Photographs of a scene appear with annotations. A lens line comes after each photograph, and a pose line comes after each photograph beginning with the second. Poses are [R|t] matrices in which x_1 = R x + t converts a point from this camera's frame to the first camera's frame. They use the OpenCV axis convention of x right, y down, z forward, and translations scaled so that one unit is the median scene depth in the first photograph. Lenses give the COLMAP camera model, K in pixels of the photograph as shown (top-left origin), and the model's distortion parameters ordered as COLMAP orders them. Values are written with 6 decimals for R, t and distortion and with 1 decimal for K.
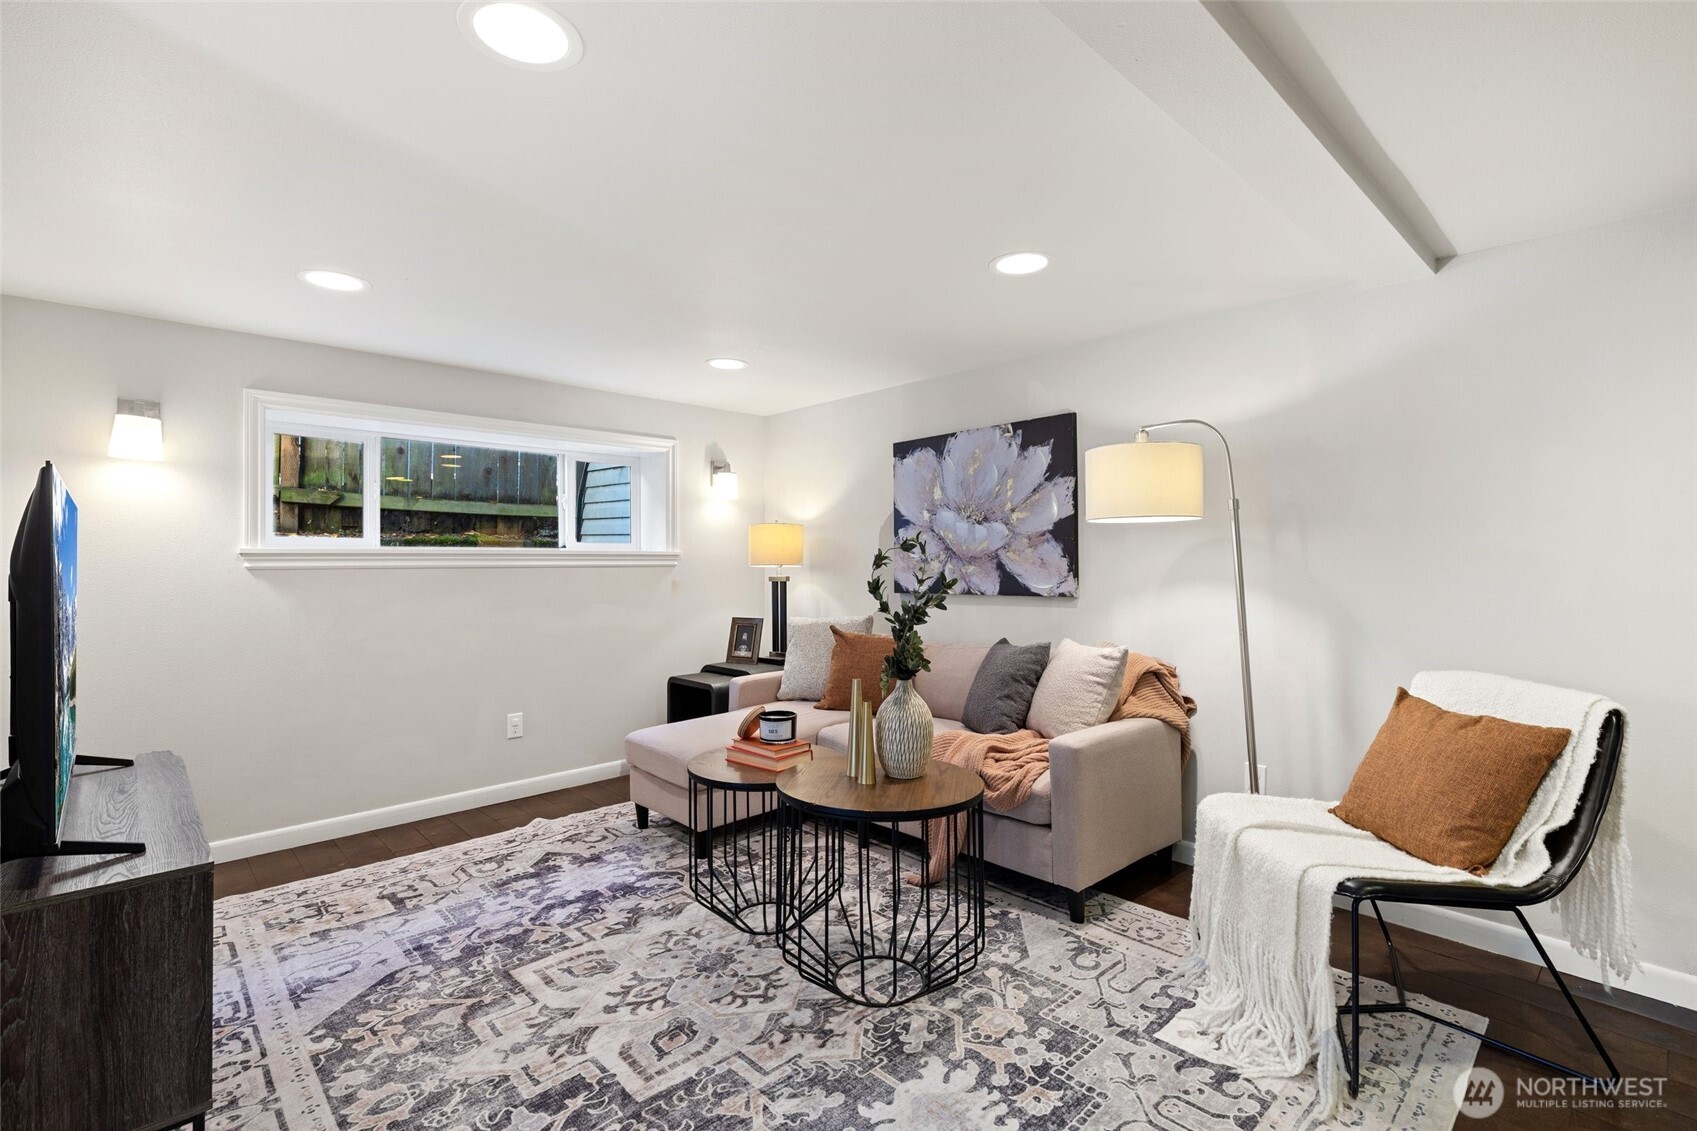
lens RADIAL K [[760.4, 0, 846.3], [0, 760.4, 565.4], [0, 0, 1]] dist [0.010692, -0.001172]
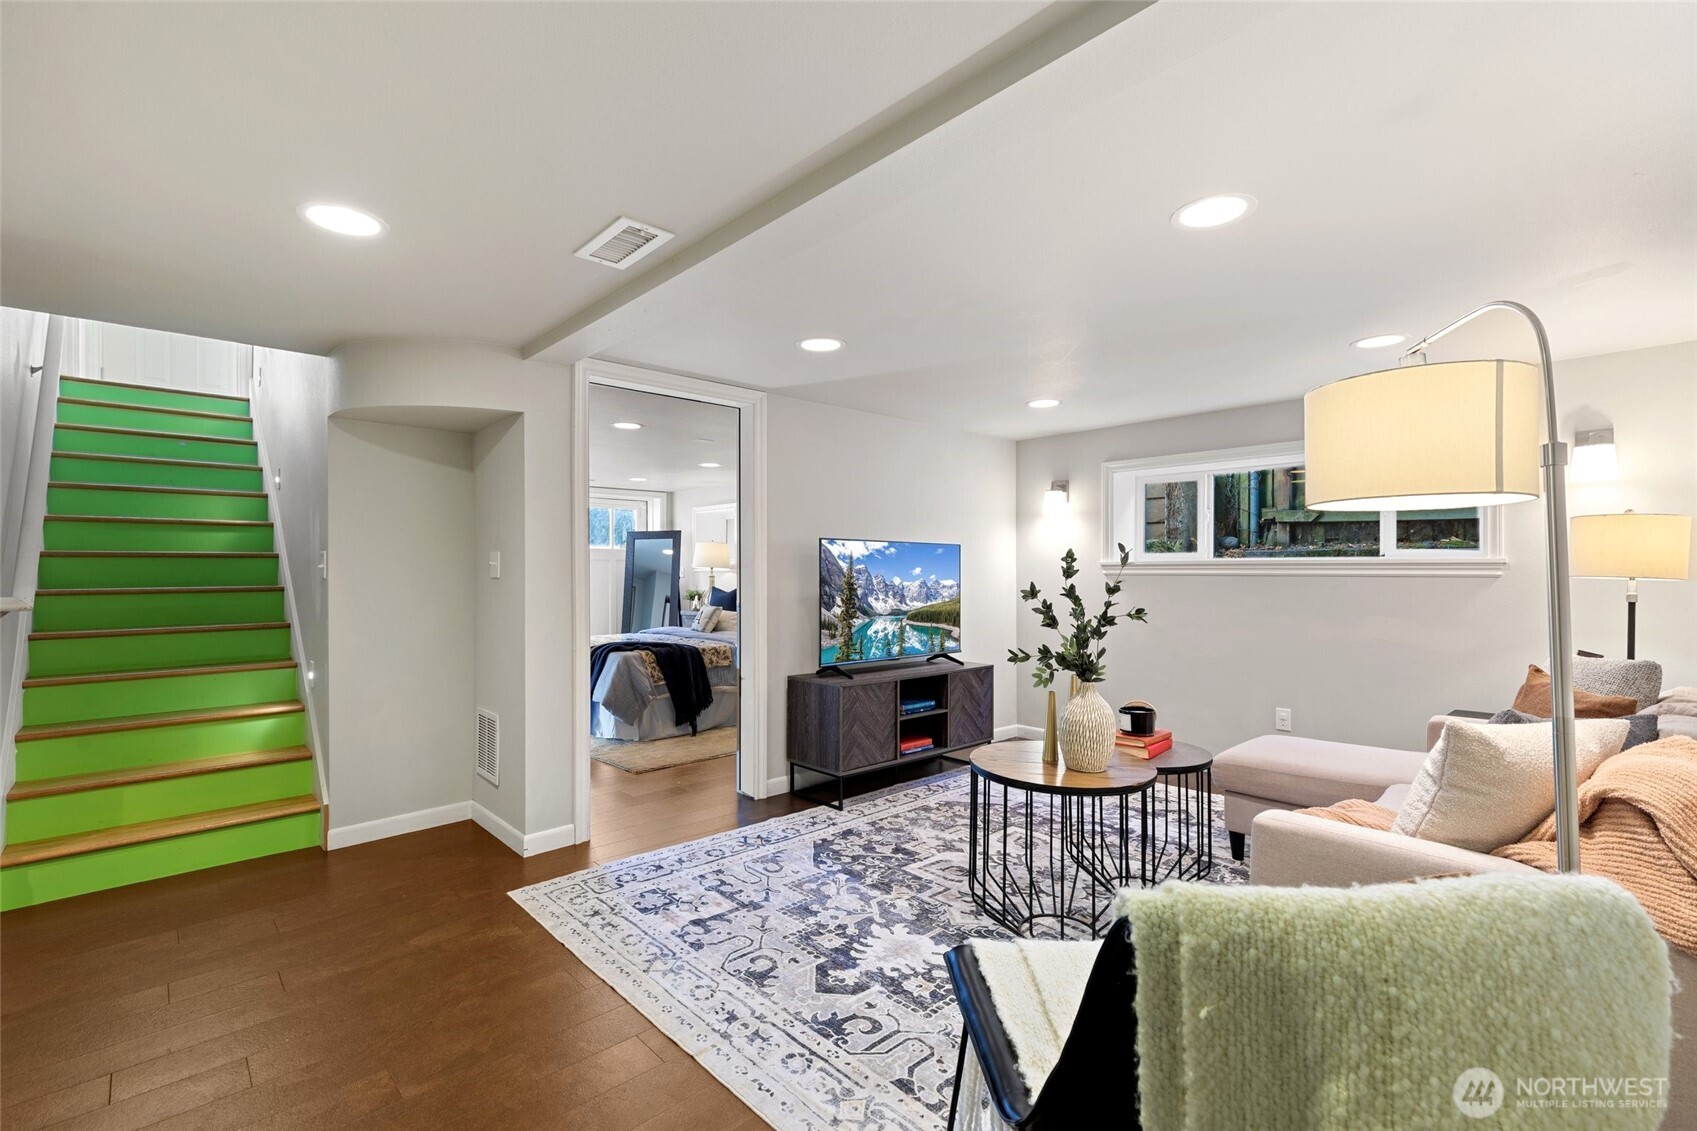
lens RADIAL K [[760.4, 0, 850.3], [0, 760.4, 564.8], [0, 0, 1]] dist [0.010692, -0.001172]
pose [[-0.001659, -0.003766, -0.999992, 1.333383], [-0.004824, 0.999981, -0.003758, -0.012248], [0.999987, 0.004818, -0.001677, 0.756883]]
